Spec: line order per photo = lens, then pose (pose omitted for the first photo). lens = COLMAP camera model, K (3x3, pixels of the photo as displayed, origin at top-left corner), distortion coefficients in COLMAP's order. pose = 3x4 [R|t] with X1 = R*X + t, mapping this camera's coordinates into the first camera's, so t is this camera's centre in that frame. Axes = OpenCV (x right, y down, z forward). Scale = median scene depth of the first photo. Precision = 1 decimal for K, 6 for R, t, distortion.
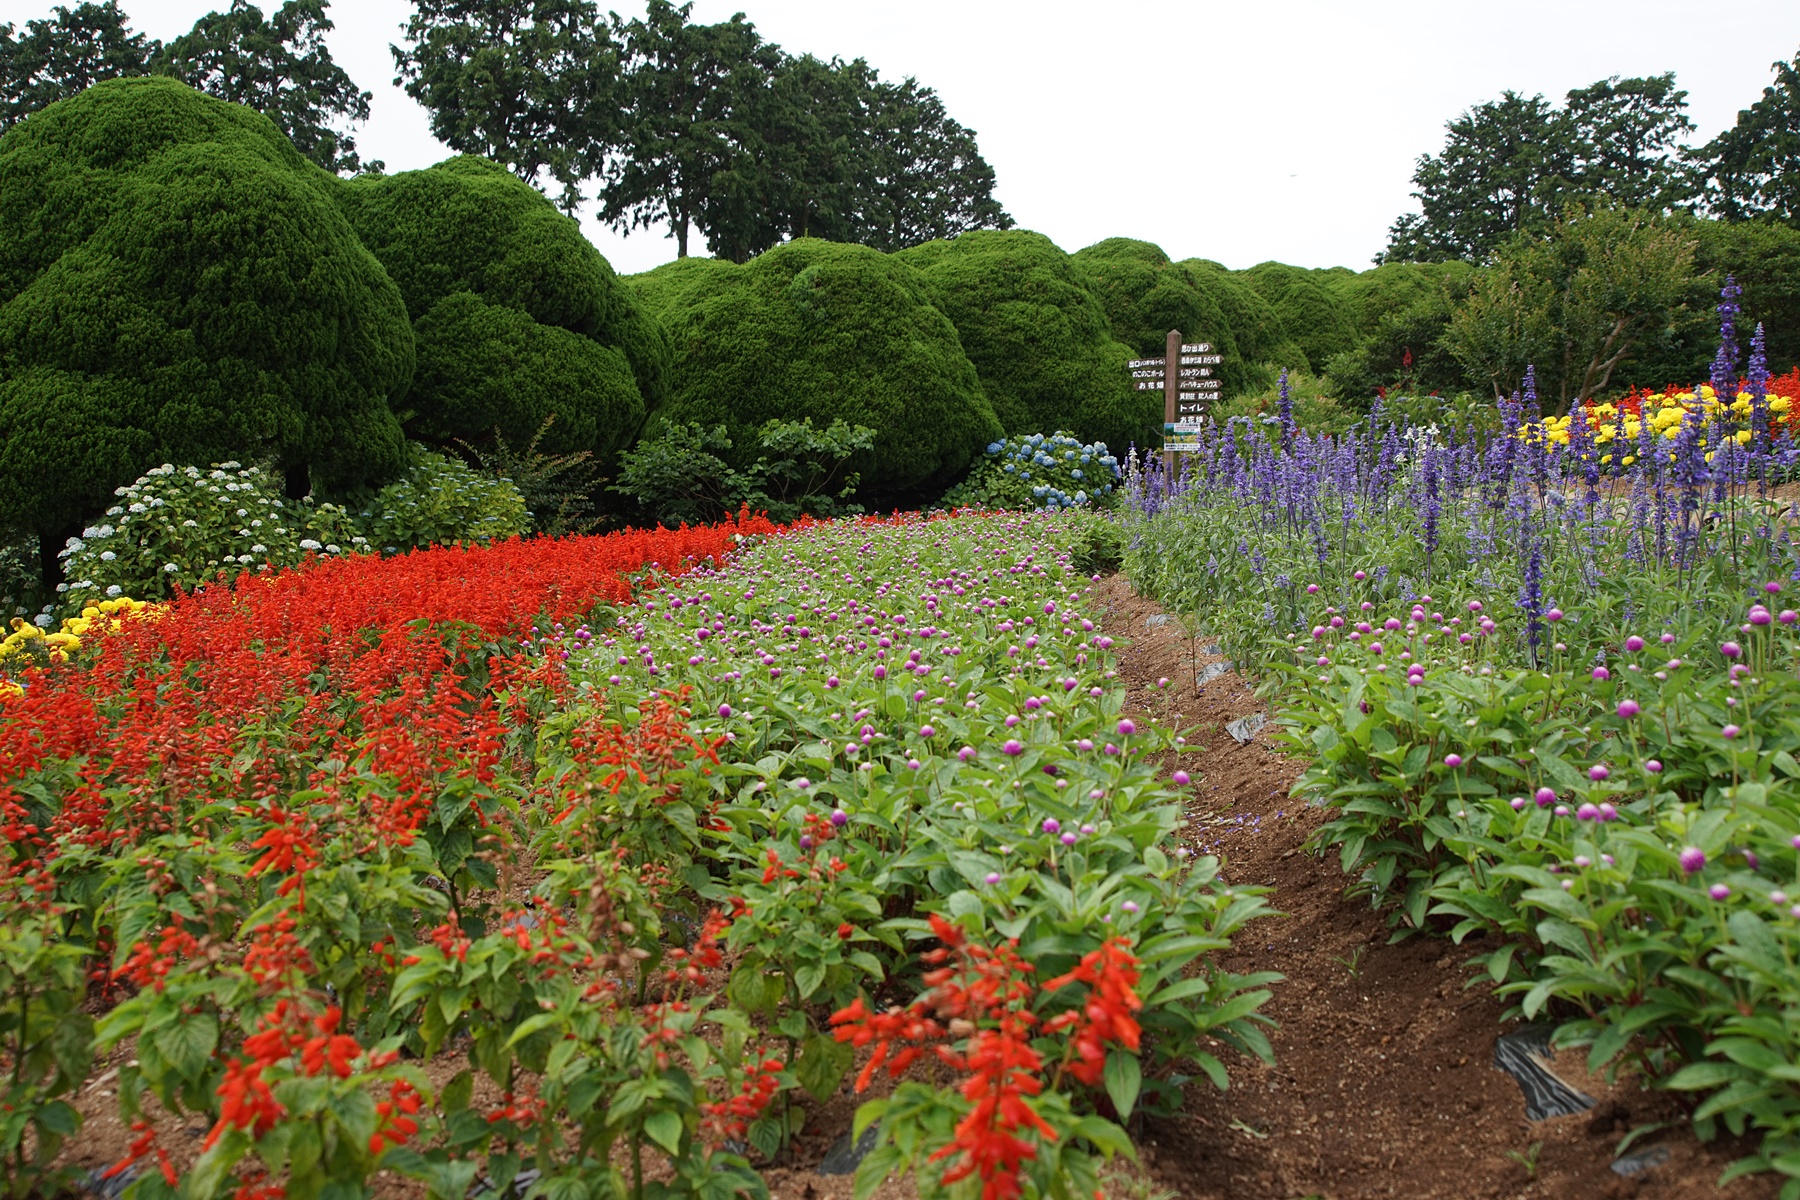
lens RADIAL K [[1921.0, 0, 899.6], [0, 1921.0, 594.4], [0, 0, 1]] dist [0.040727, 0.000000]
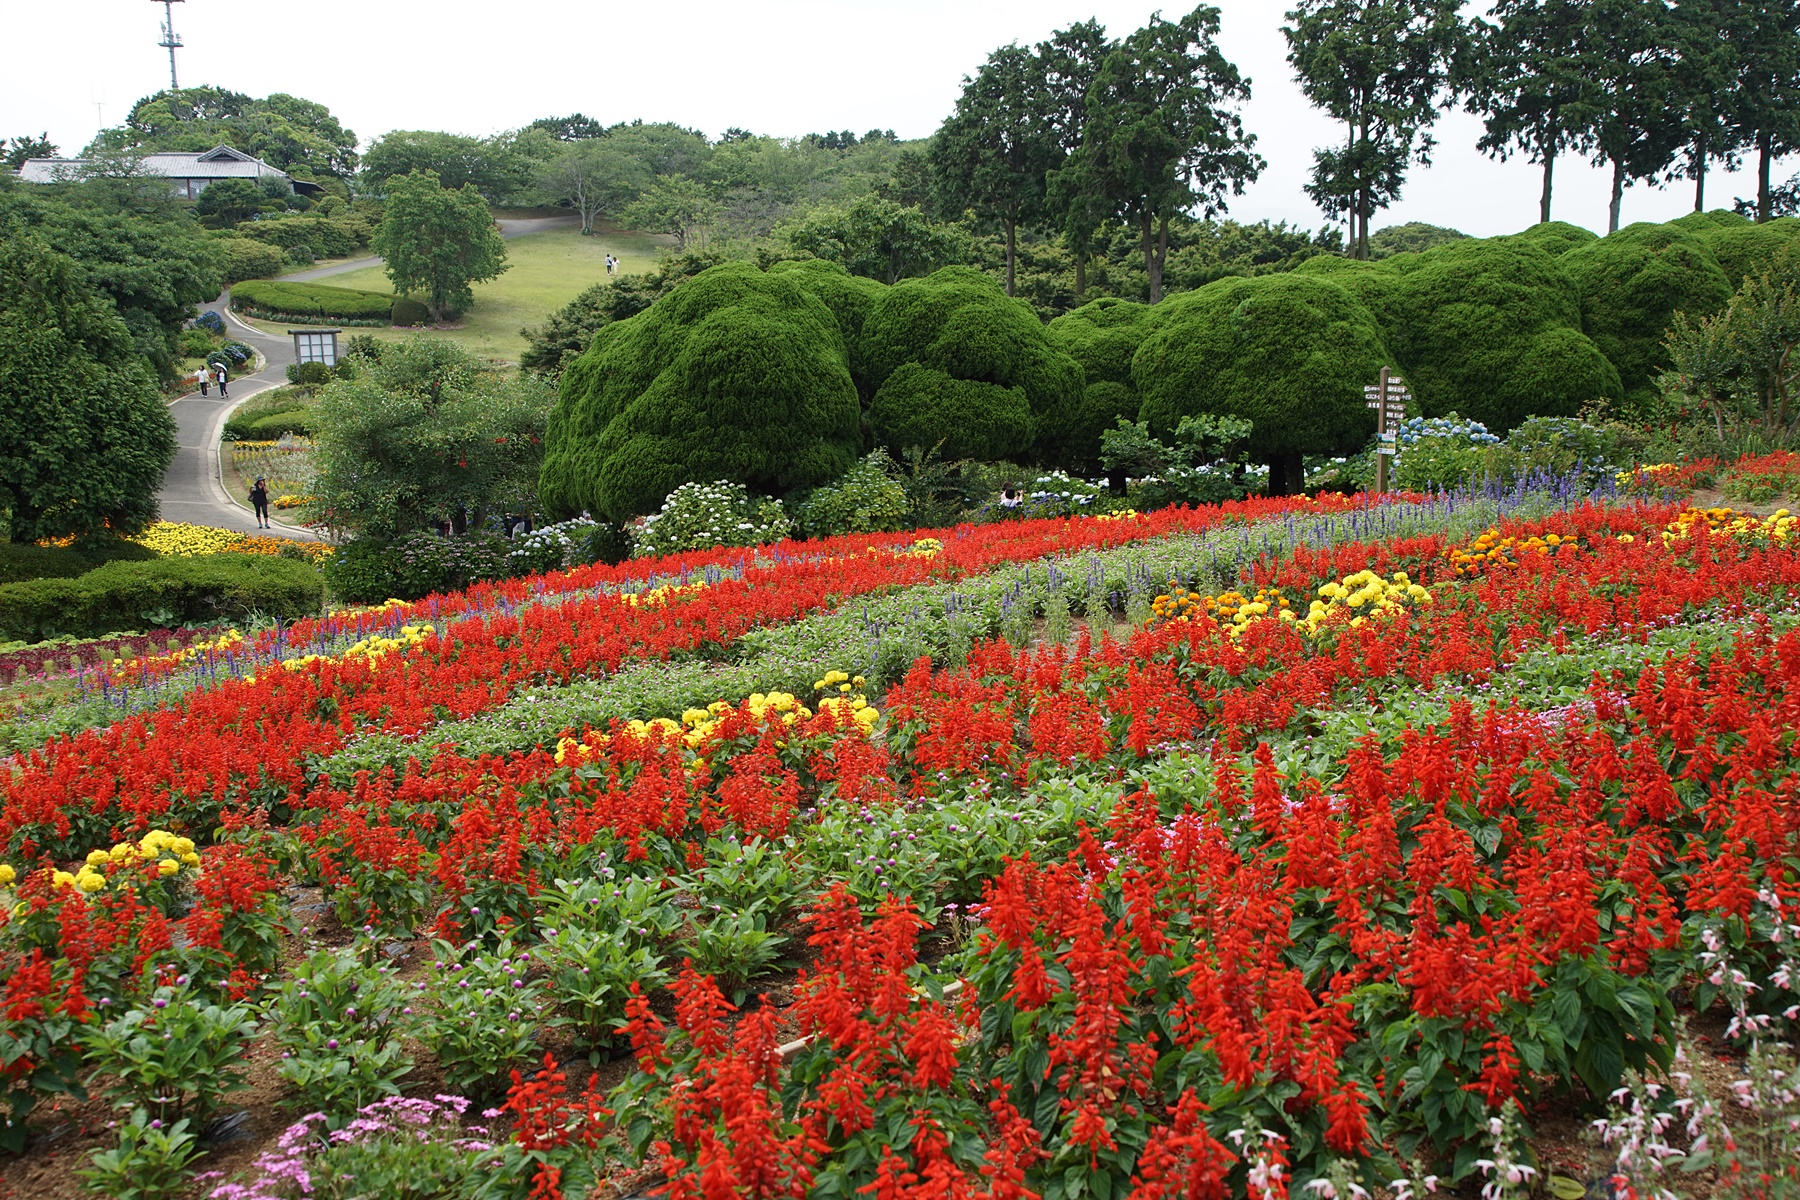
lens RADIAL K [[1828.1, 0, 899.7], [0, 1828.1, 602.4], [0, 0, 1]] dist [0.065310, 0.000000]
pose [[0.808934, 0.066525, -0.584123, 0.551708], [-0.010656, 0.995073, 0.098570, -0.081282], [0.587803, -0.073512, 0.805658, -0.241858]]
